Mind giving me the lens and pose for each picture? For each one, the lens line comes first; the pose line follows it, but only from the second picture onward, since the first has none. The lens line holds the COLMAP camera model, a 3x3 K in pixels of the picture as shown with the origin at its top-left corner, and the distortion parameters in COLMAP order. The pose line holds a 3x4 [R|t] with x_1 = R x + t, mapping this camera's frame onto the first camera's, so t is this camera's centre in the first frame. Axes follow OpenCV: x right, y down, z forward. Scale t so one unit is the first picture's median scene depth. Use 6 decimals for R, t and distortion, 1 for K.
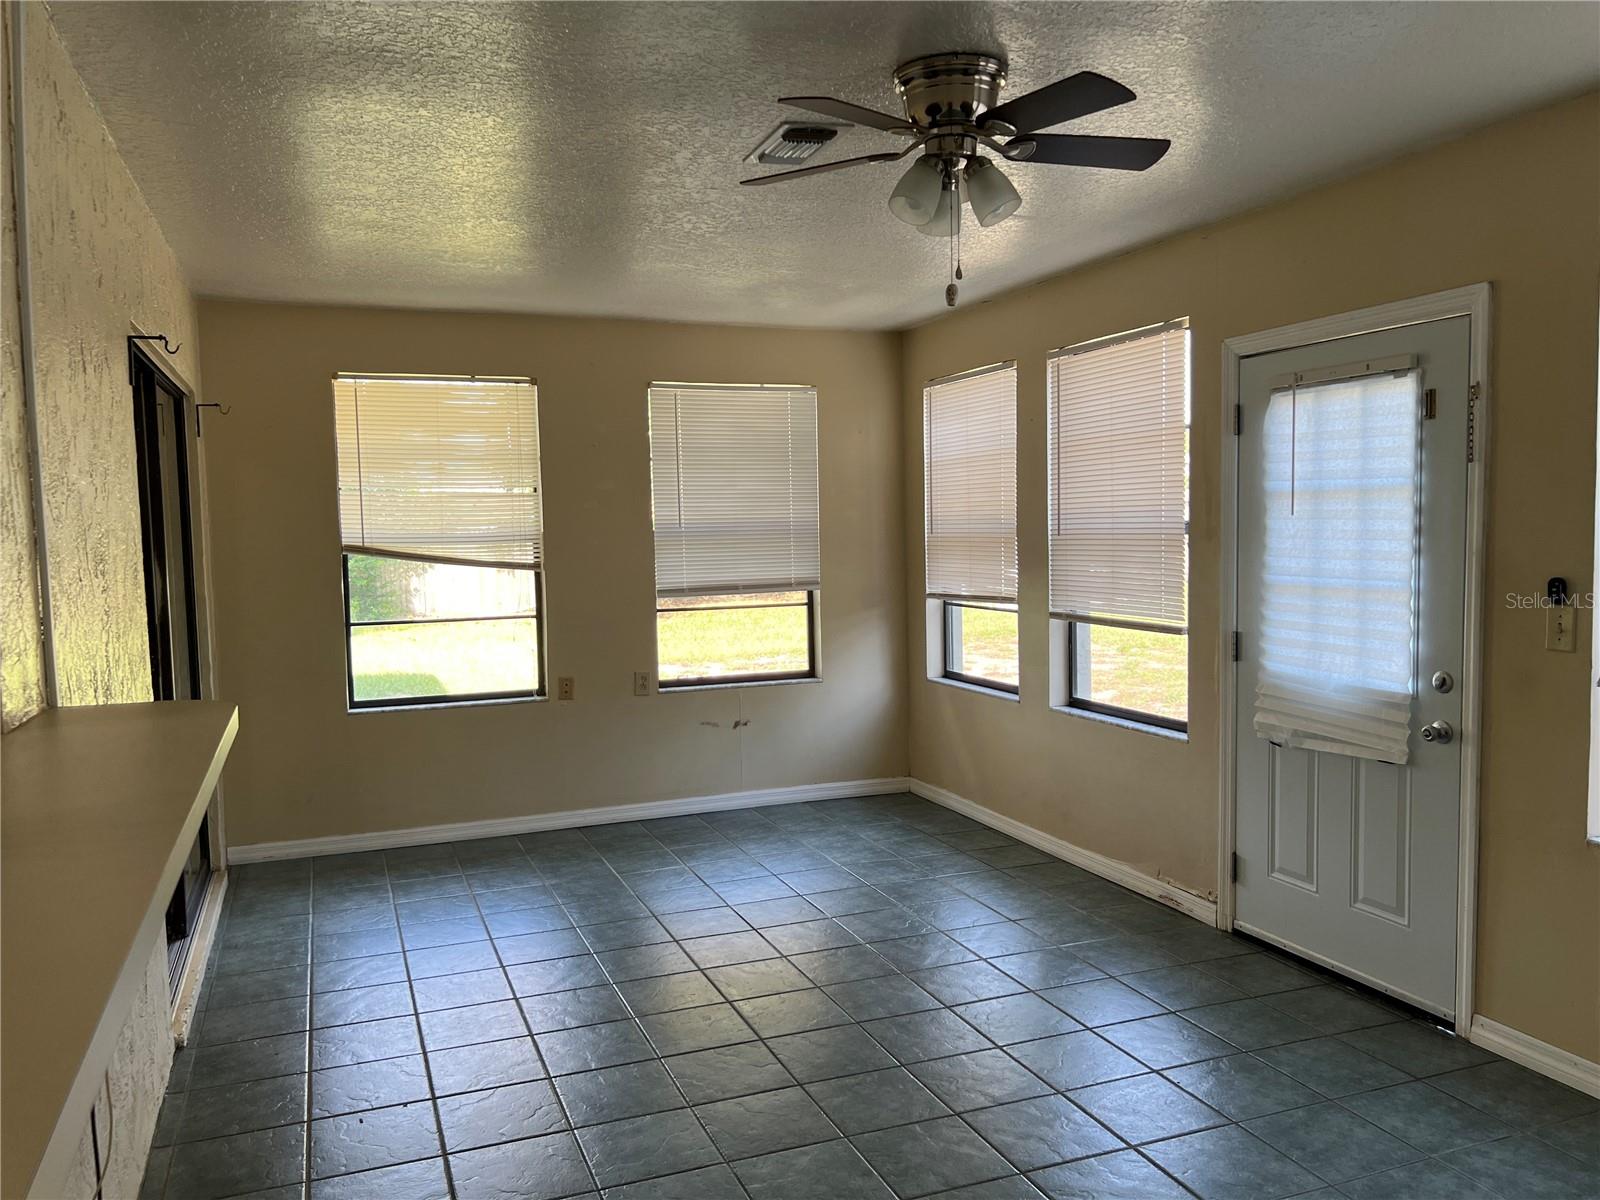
lens RADIAL K [[1195.3, 0, 800.0], [0, 1195.3, 600.0], [0, 0, 1]] dist [0.082916, -0.094498]
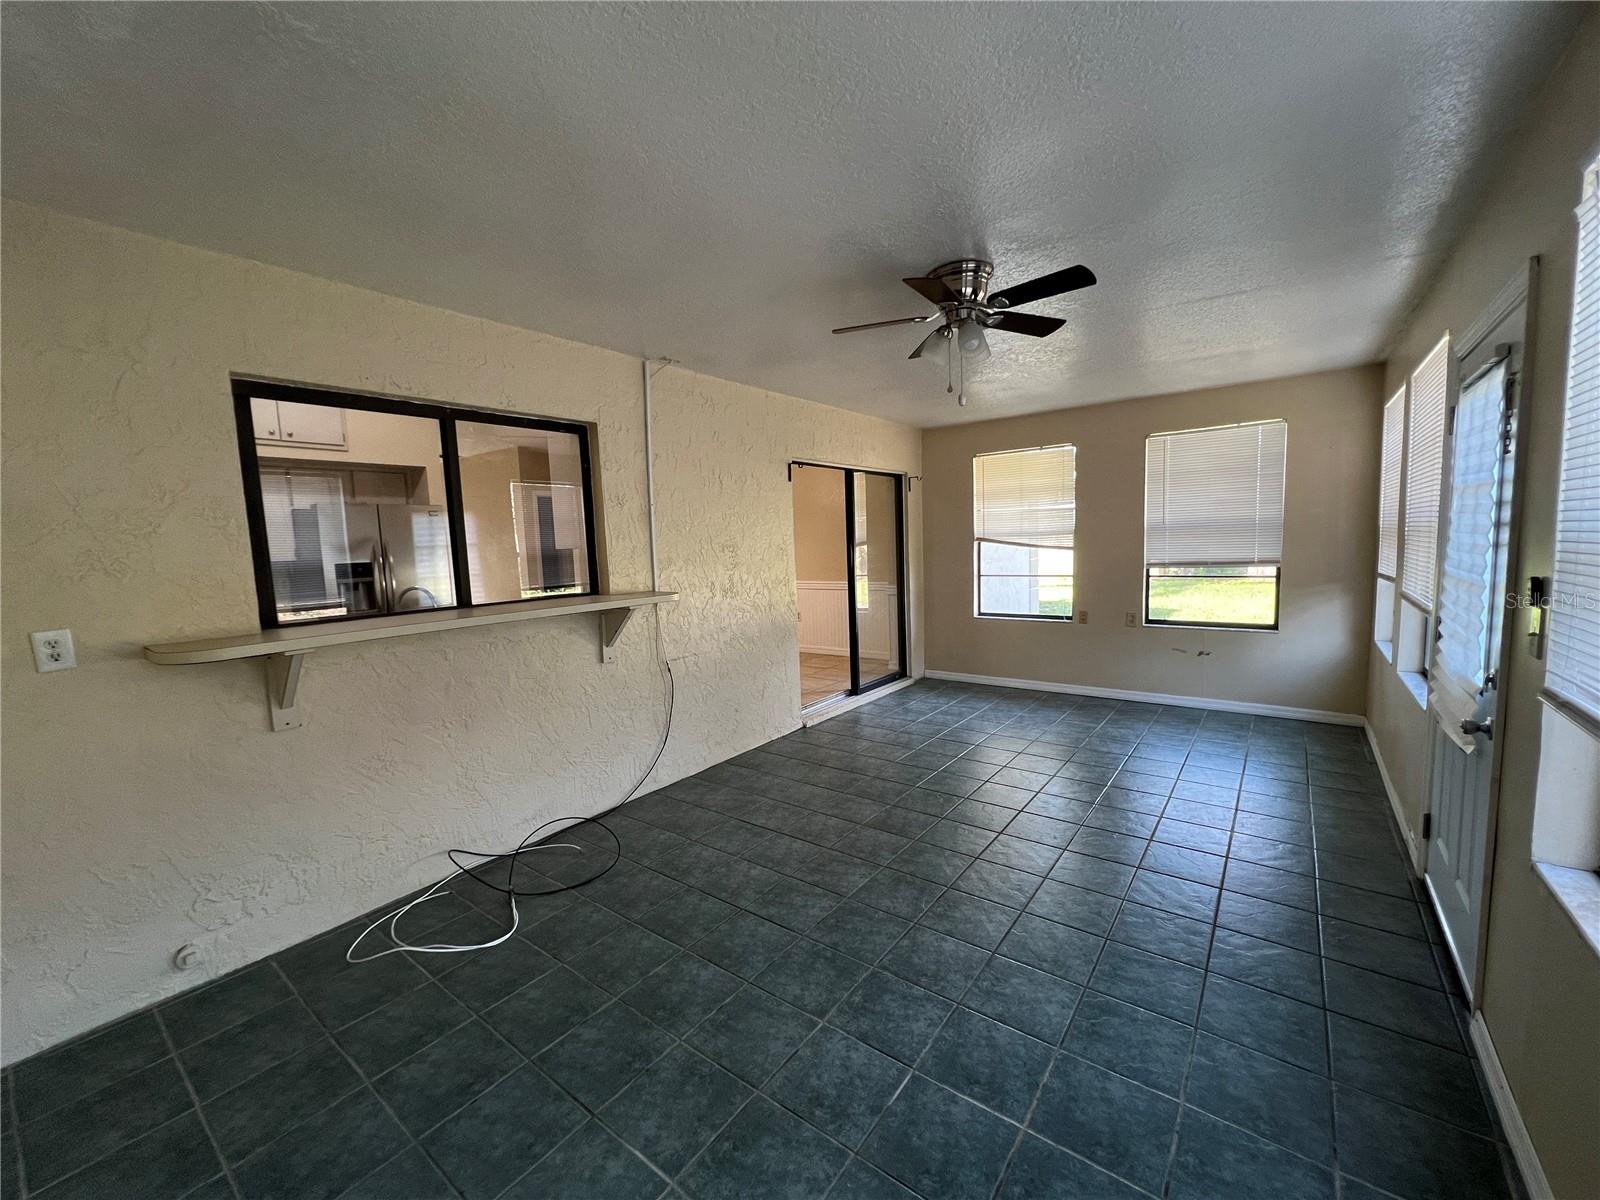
lens RADIAL K [[644.9, 0, 794.8], [0, 644.9, 605.7], [0, 0, 1]] dist [-0.001790, 0.000029]
pose [[0.507691, 0.087396, -0.857095, 0.409182], [-0.027599, 0.995981, 0.085210, -0.013185], [0.861097, -0.019606, 0.508063, 0.147703]]
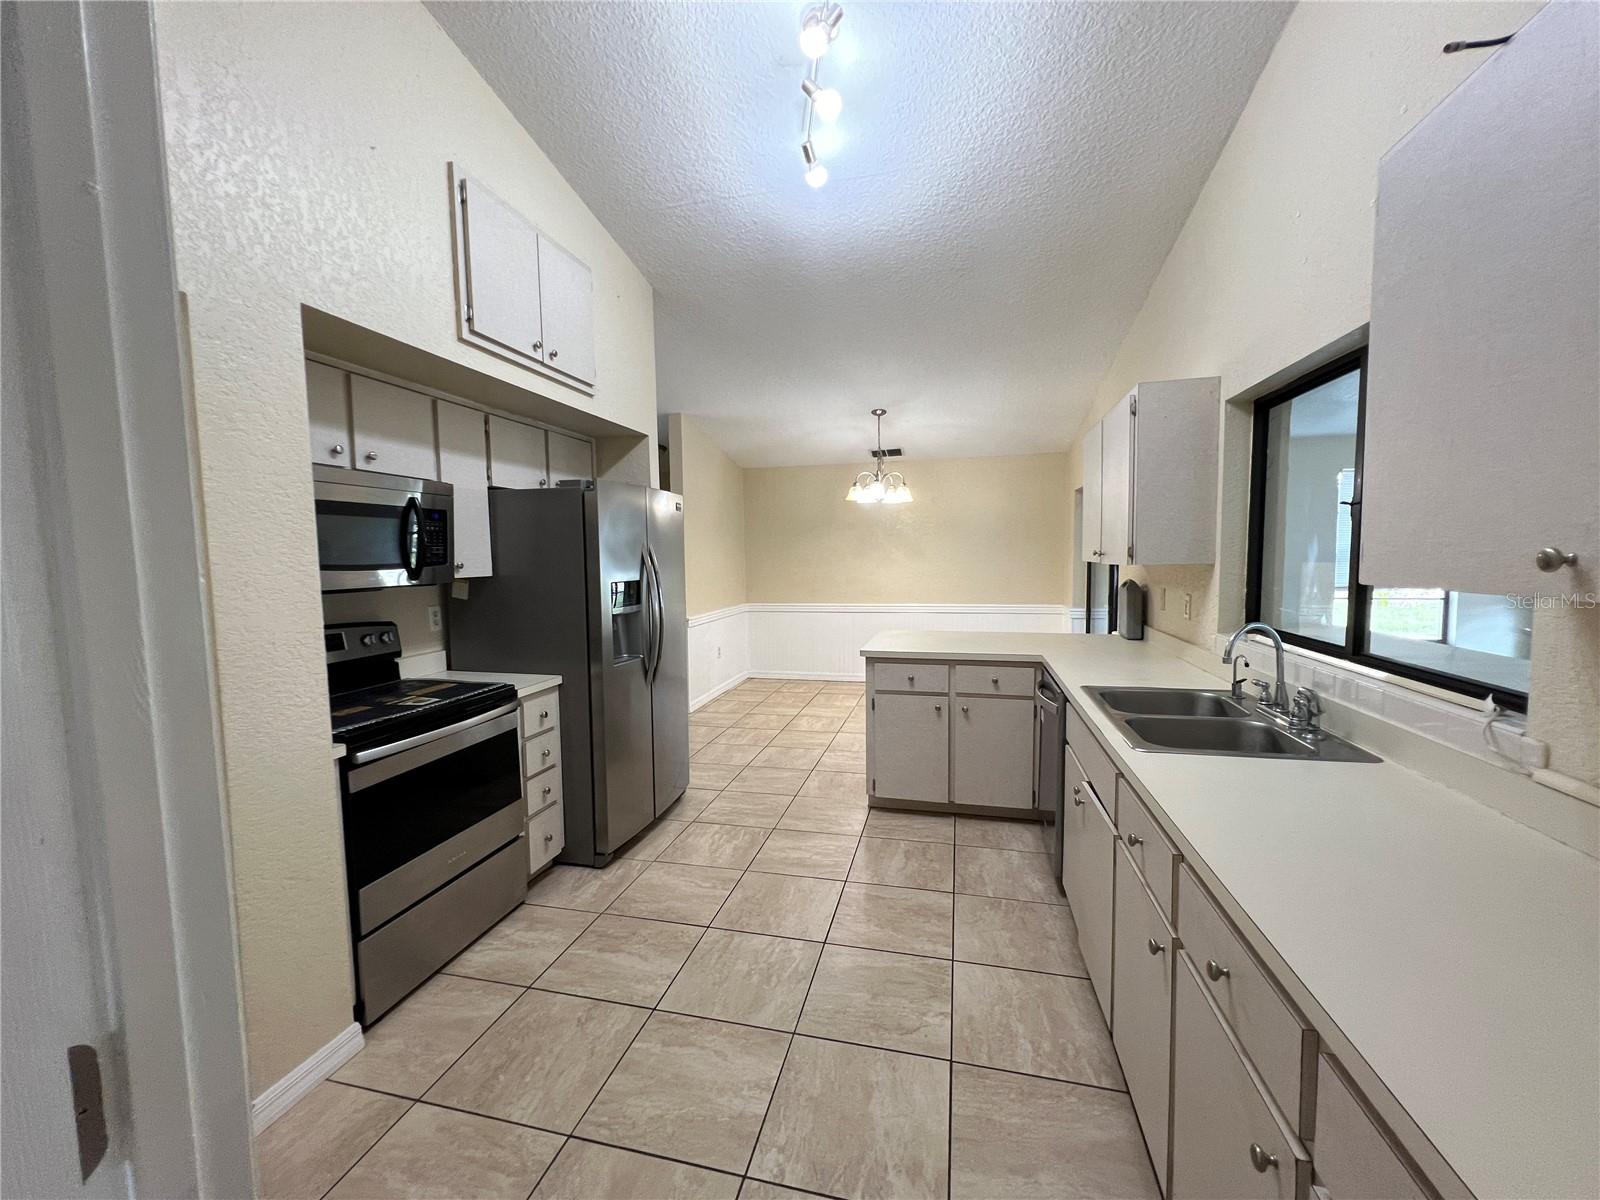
lens RADIAL K [[644.9, 0, 794.8], [0, 644.9, 605.7], [0, 0, 1]] dist [-0.001790, 0.000029]
pose [[0.802855, 0.056039, -0.593535, -0.202762], [-0.040161, 0.998395, 0.039941, 0.013940], [0.594821, -0.008230, 0.803816, -0.253204]]
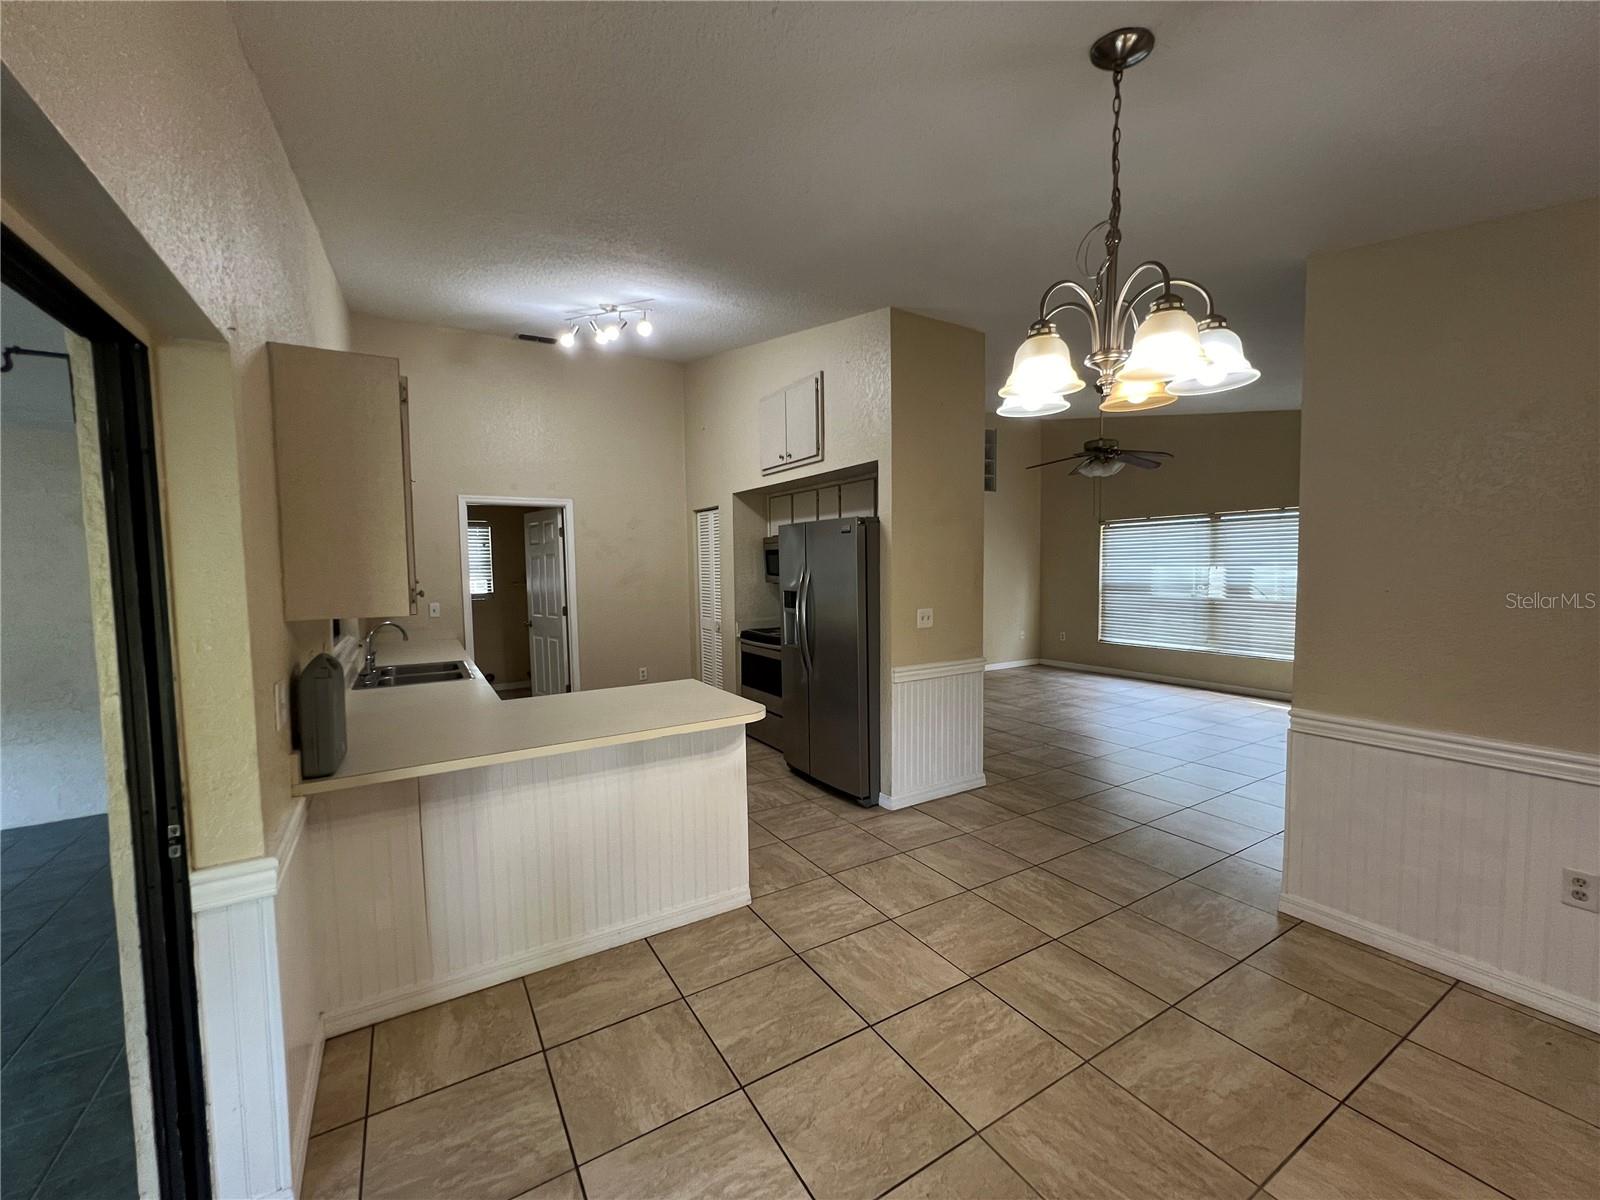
lens RADIAL K [[647.6, 0, 799.0], [0, 647.6, 605.6], [0, 0, 1]] dist [0.000896, 0.000190]
pose [[-0.987753, 0.045562, -0.149223, -0.509430], [0.025758, 0.990908, 0.132055, -0.062260], [0.153883, 0.126594, -0.979946, 0.817151]]
